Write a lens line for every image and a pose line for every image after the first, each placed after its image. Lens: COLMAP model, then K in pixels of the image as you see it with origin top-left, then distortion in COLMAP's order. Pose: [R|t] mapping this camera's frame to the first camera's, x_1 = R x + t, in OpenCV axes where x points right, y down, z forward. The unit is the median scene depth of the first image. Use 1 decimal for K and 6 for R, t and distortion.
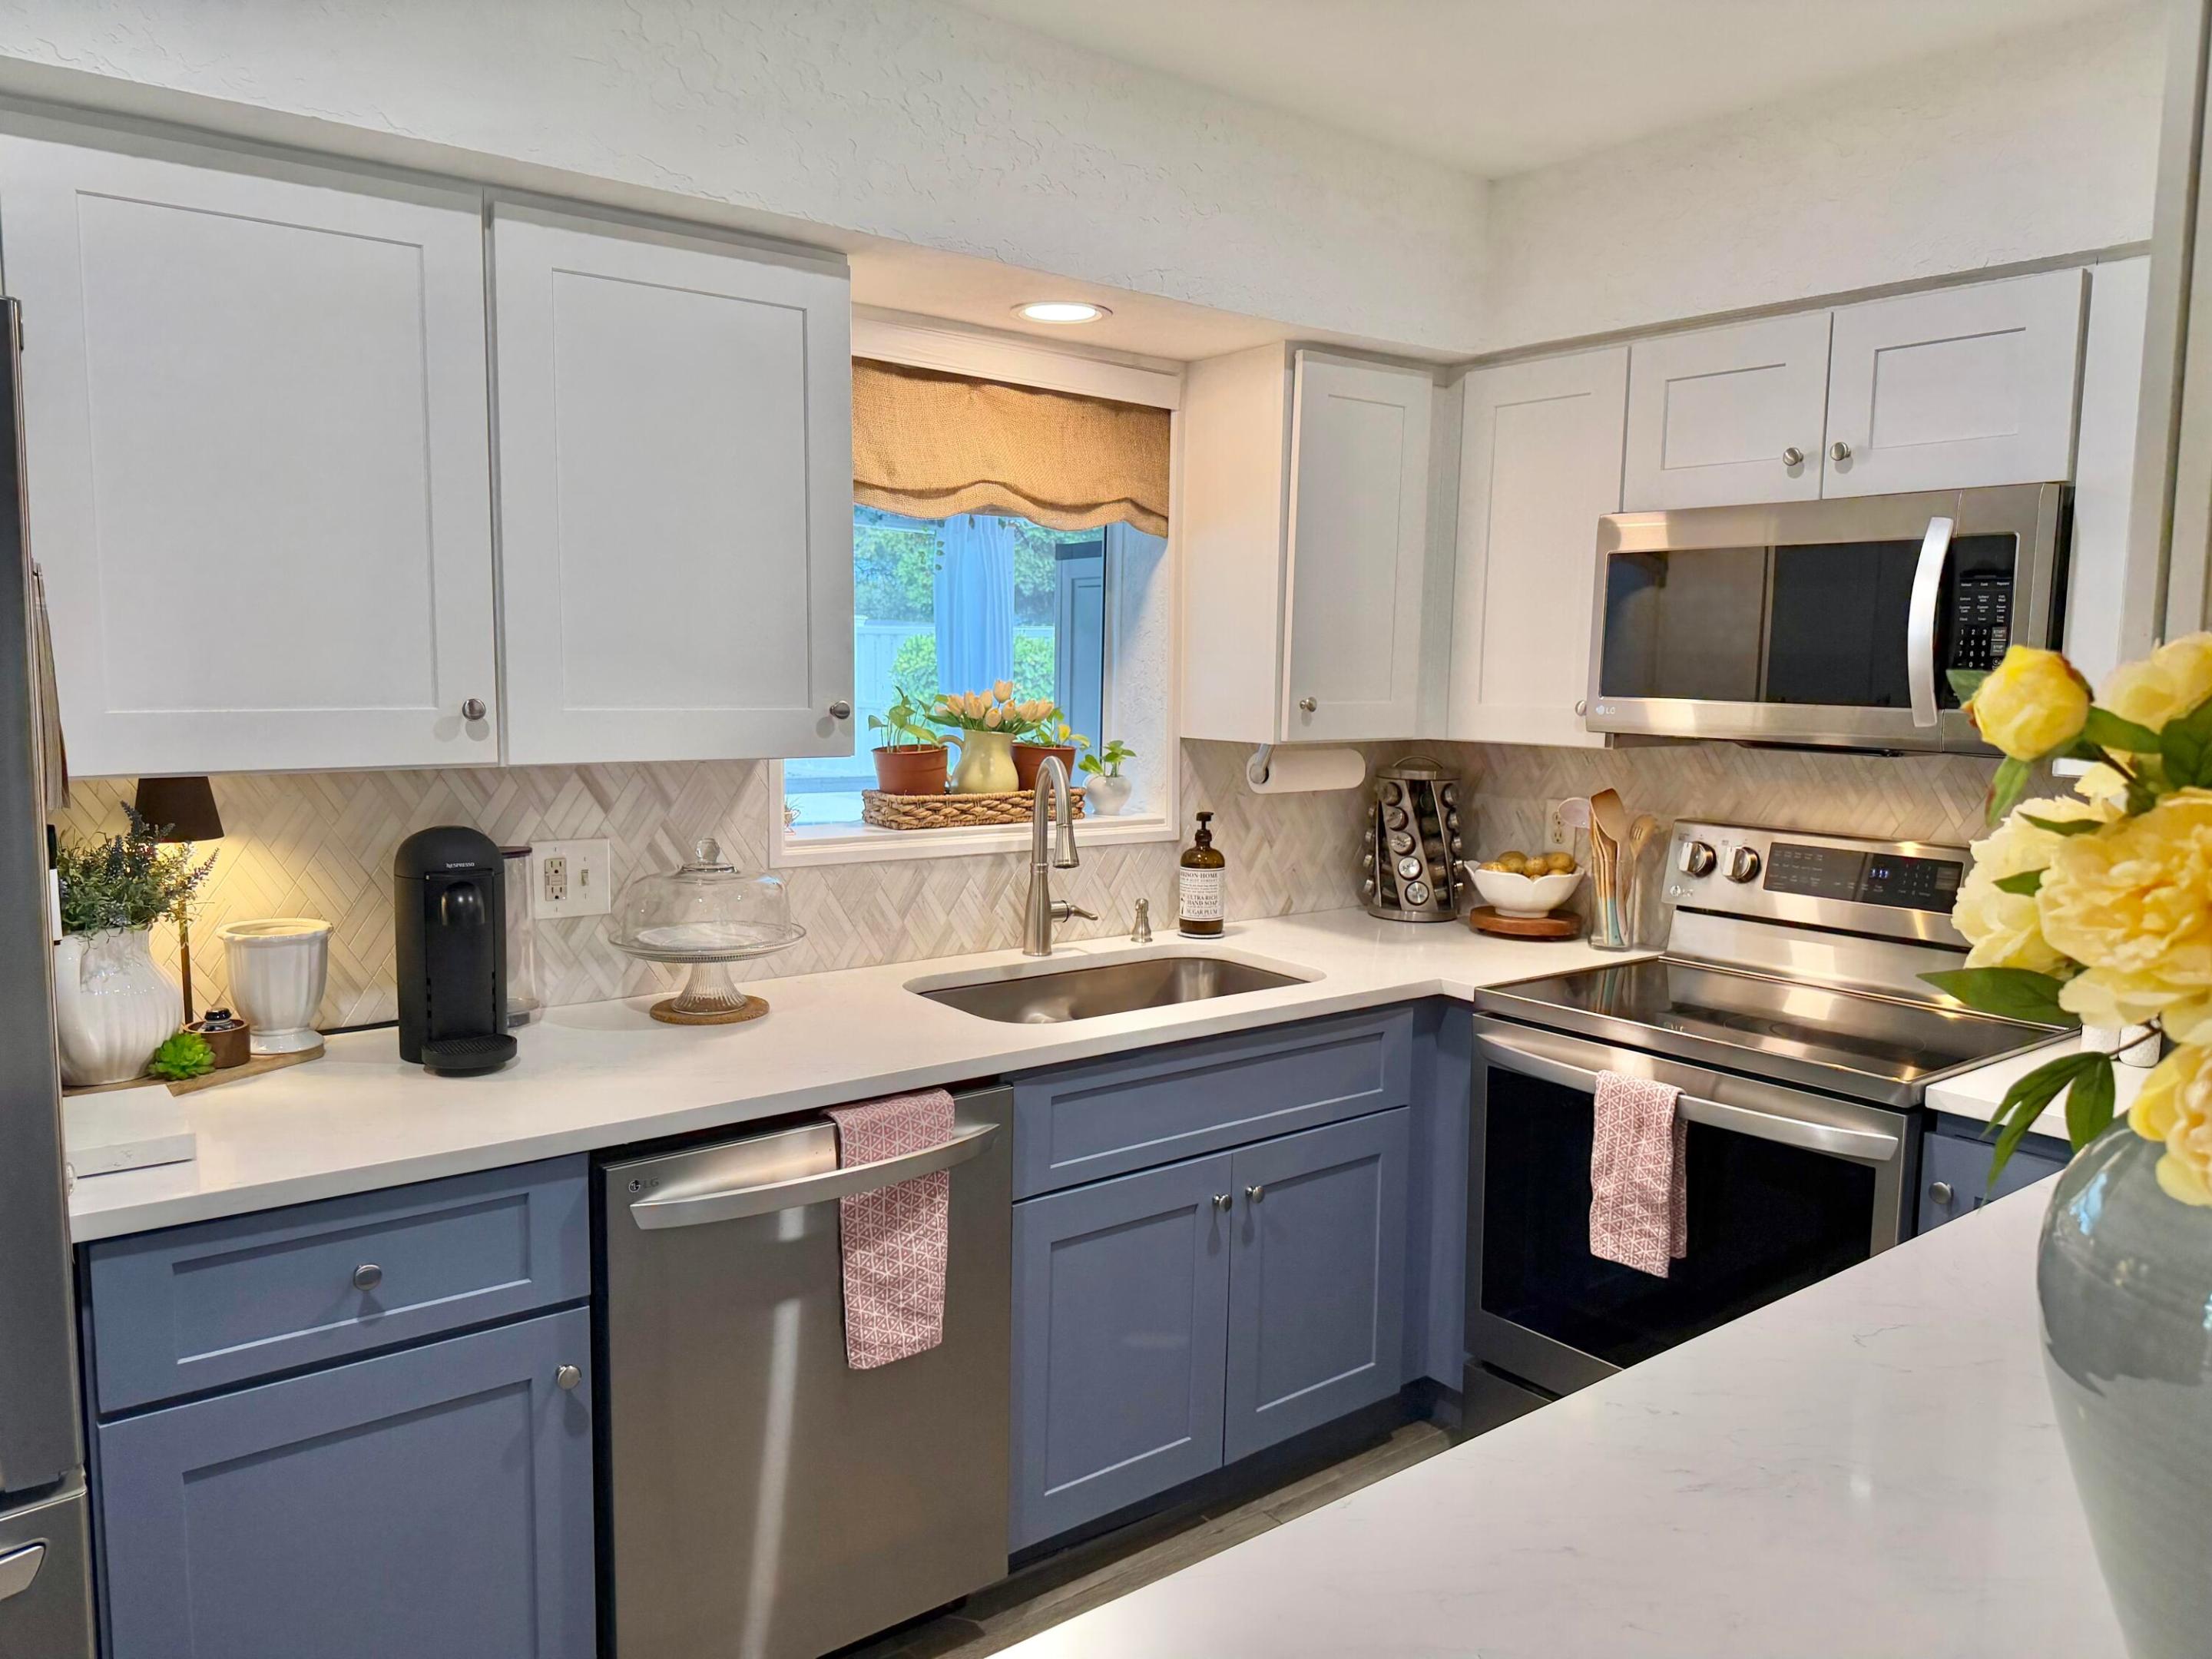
lens RADIAL K [[1584.3, 0, 1106.0], [0, 1584.3, 829.5], [0, 0, 1]] dist [0.083708, -0.112978]
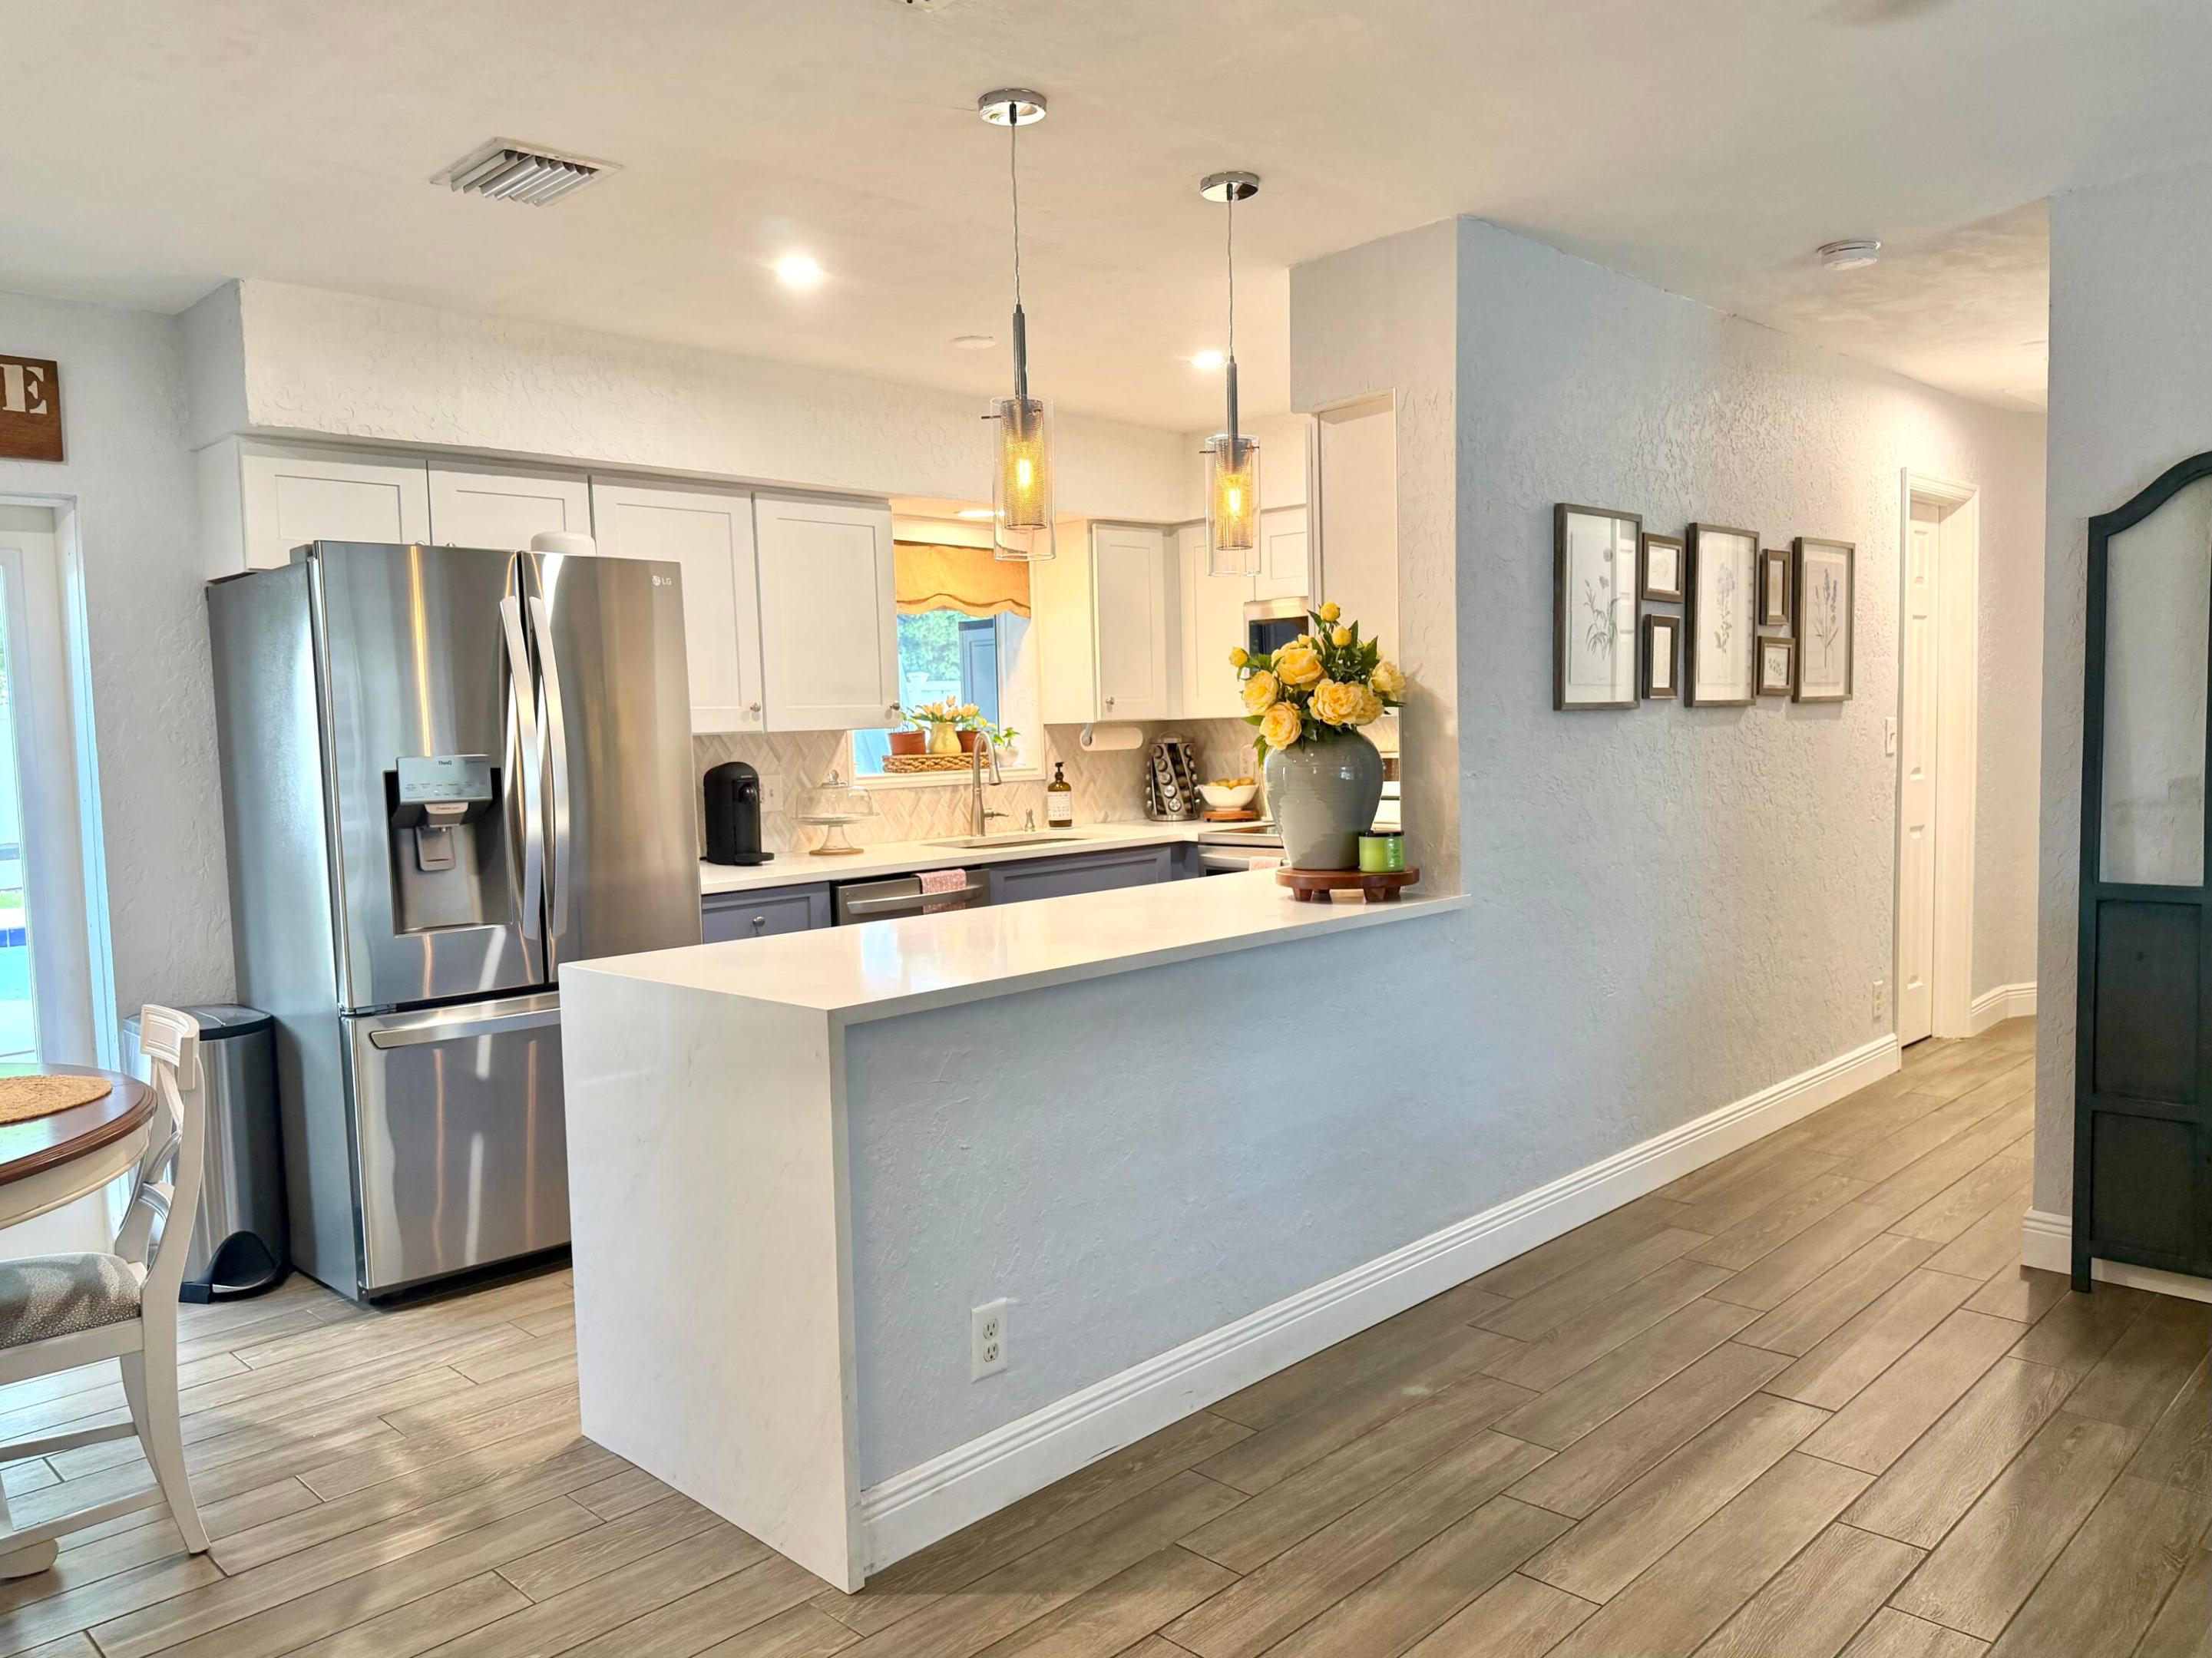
lens RADIAL K [[1584.1, 0, 1106.0], [0, 1584.1, 829.0], [0, 0, 1]] dist [0.083708, -0.112978]
pose [[0.991218, -0.053332, 0.121009, -0.115106], [0.057635, 0.997814, -0.032342, 0.133148], [-0.119020, 0.039033, 0.992124, -0.875274]]
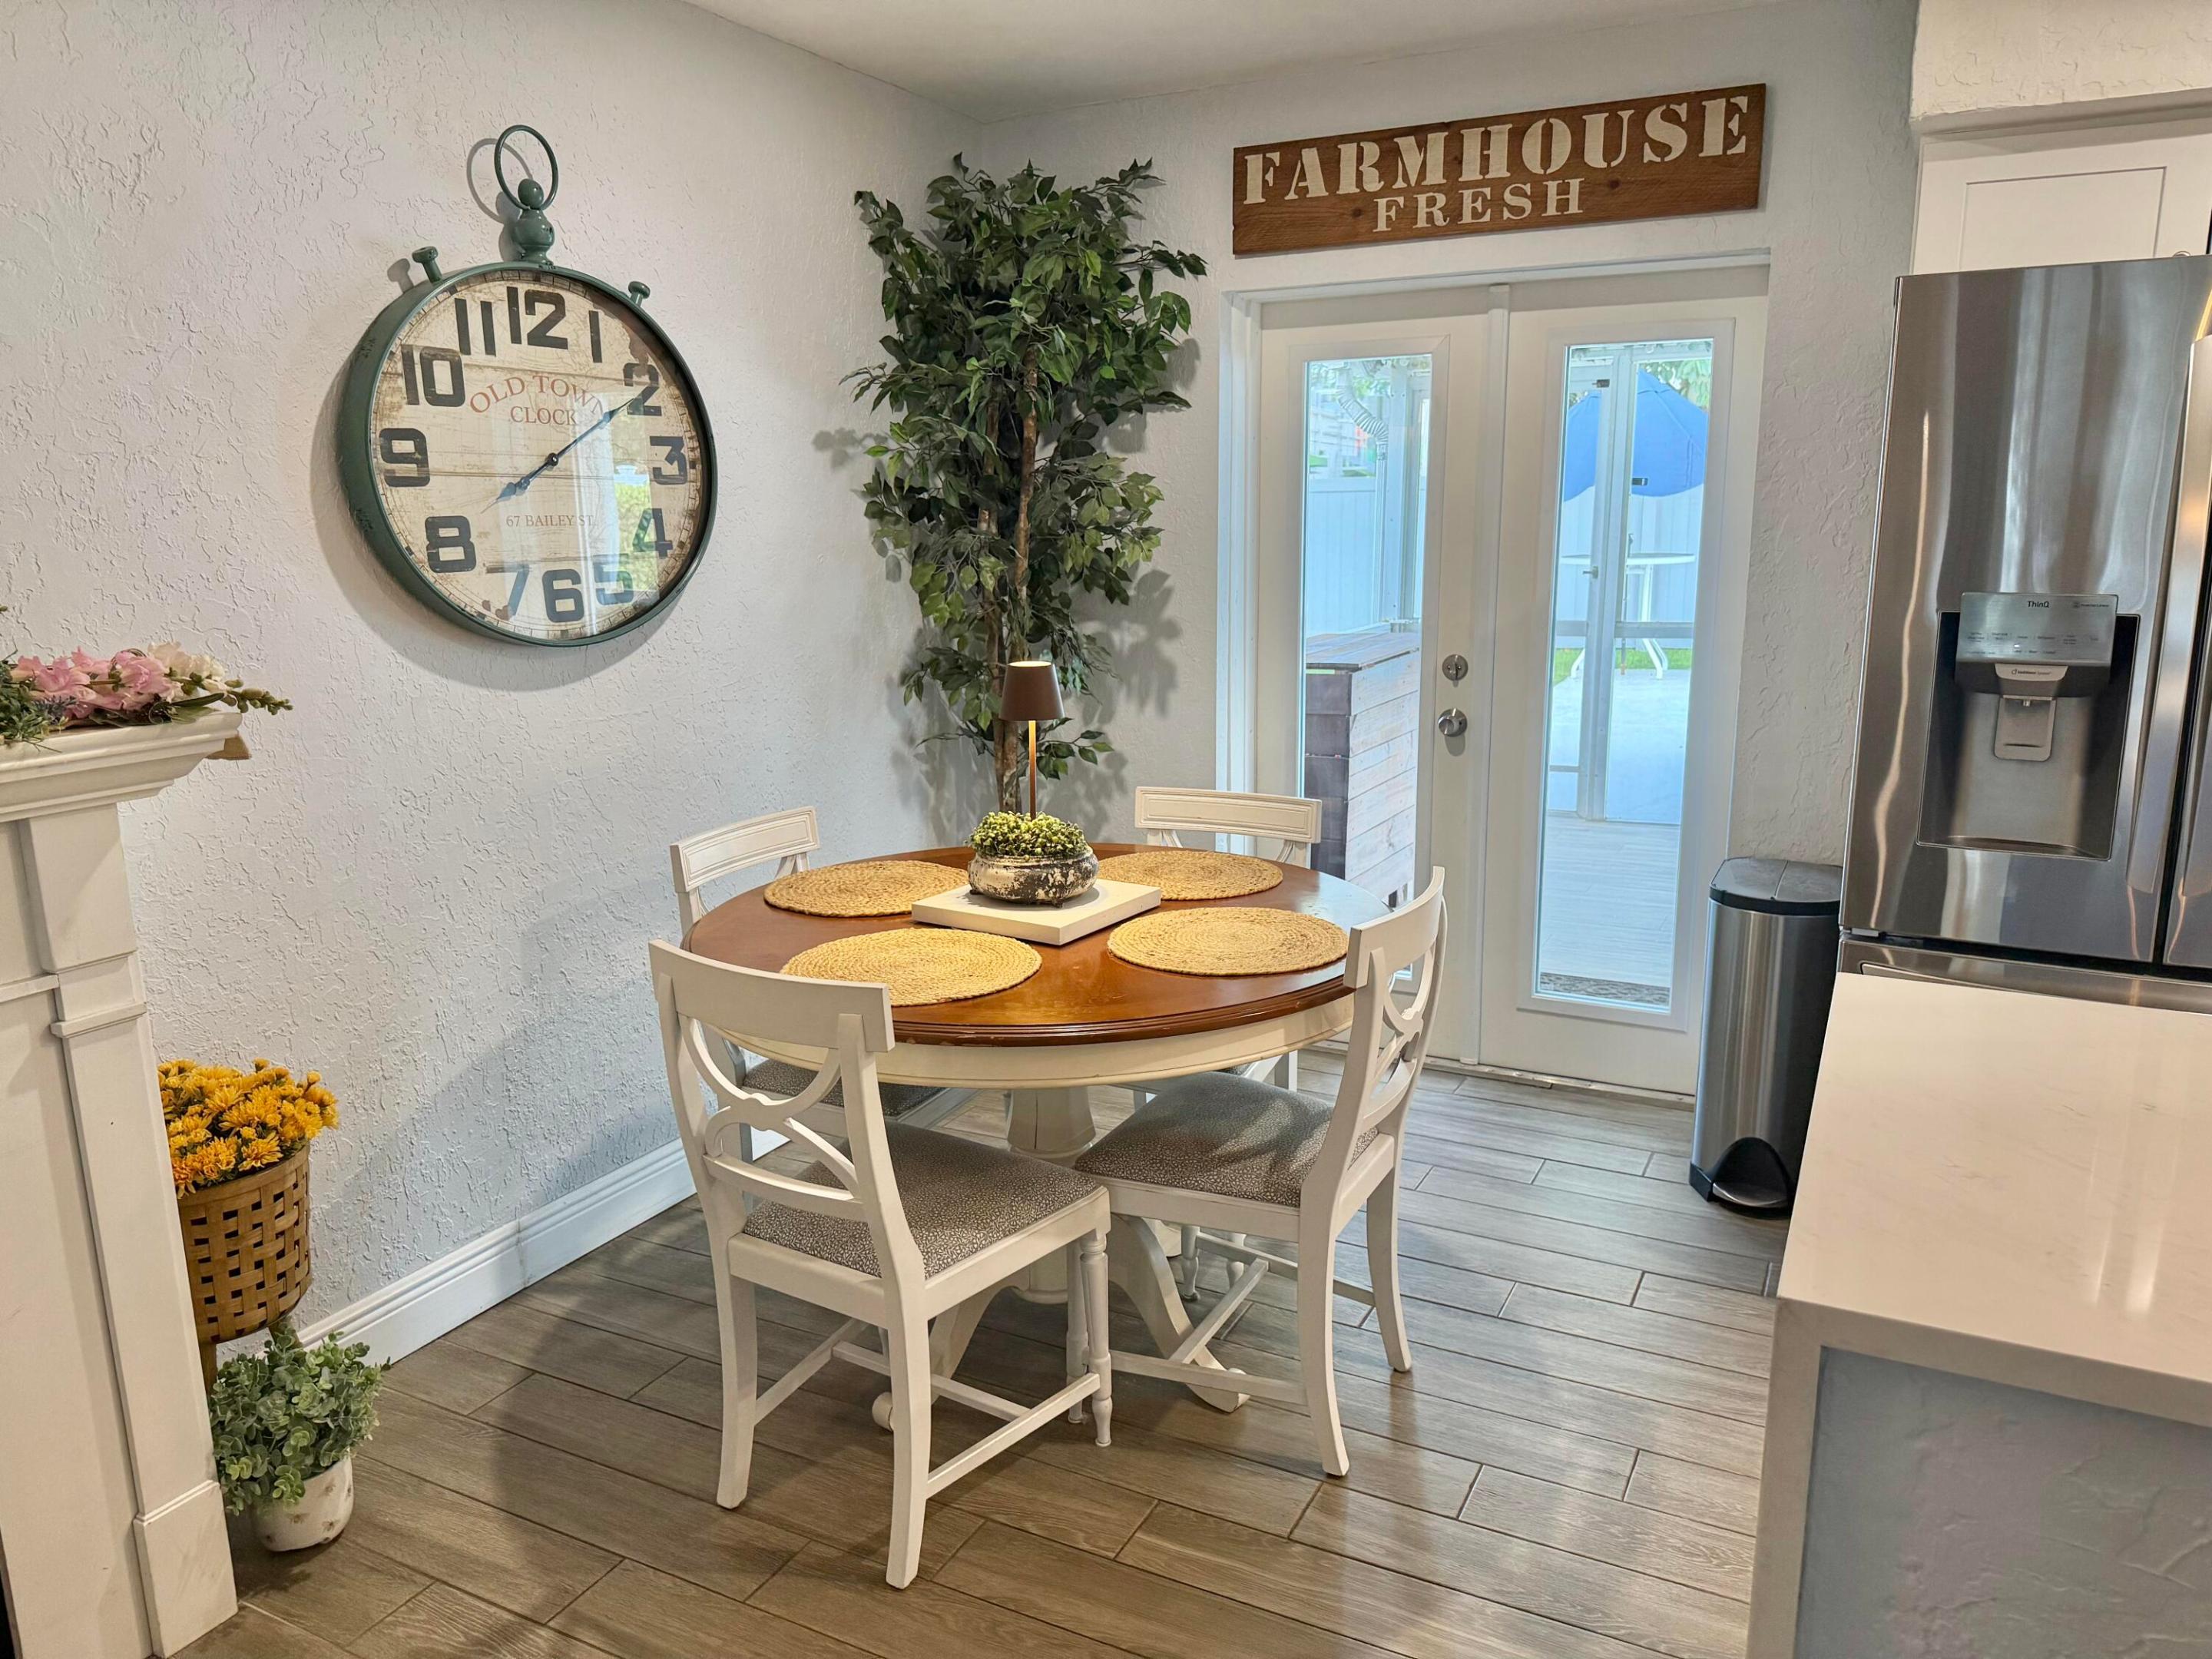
lens RADIAL K [[1545.0, 0, 1106.0], [0, 1545.0, 829.5], [0, 0, 1]] dist [0.003216, -0.003058]
pose [[0.409066, 0.164631, -0.897531, 0.052598], [-0.080028, 0.986273, 0.144434, 0.054889], [0.908989, 0.012744, 0.416626, -0.375552]]
